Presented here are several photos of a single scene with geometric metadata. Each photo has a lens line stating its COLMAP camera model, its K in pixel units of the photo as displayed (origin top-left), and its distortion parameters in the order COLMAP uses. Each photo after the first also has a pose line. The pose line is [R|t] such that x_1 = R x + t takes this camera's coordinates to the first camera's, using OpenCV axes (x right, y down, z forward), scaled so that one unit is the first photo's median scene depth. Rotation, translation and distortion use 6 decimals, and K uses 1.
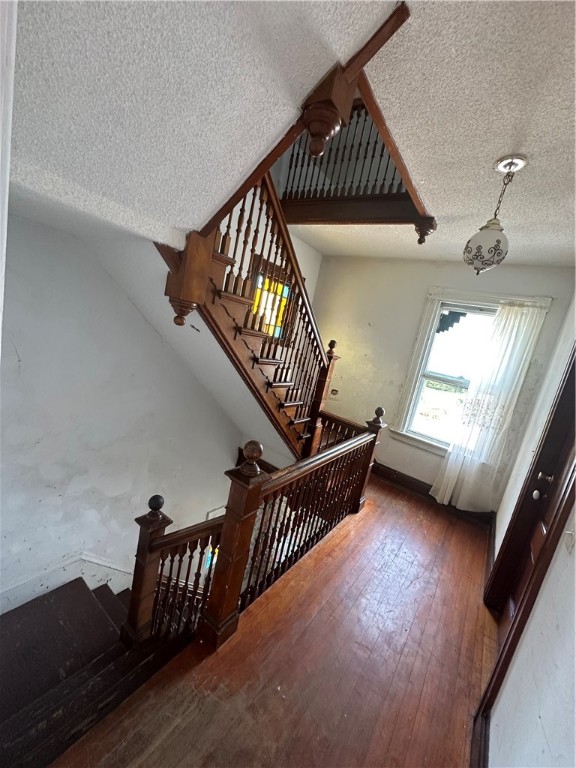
lens RADIAL K [[308.2, 0, 288.0], [0, 308.2, 384.0], [0, 0, 1]] dist [-0.002568, 0.000455]
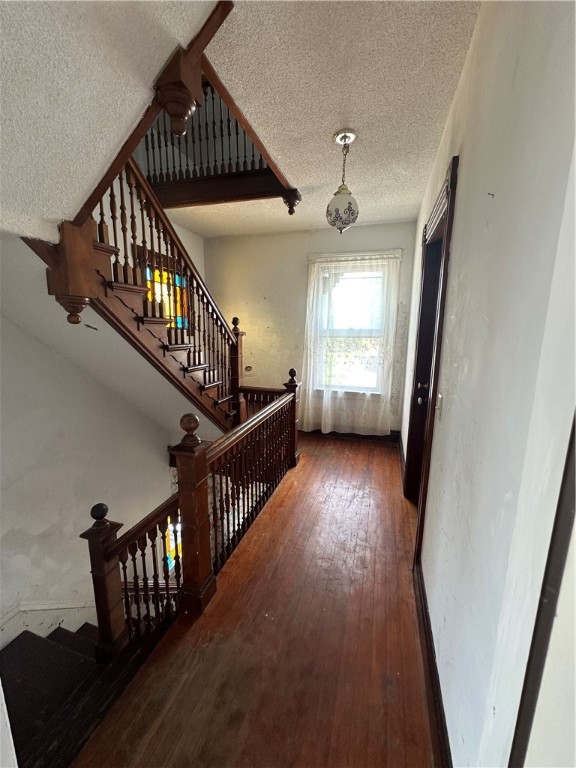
lens RADIAL K [[308.2, 0, 288.0], [0, 308.2, 384.0], [0, 0, 1]] dist [-0.002568, 0.000455]
pose [[0.931322, -0.247481, 0.267194, -0.035925], [0.235688, 0.968862, 0.075875, 0.064335], [-0.277652, -0.007690, 0.960651, -0.086017]]
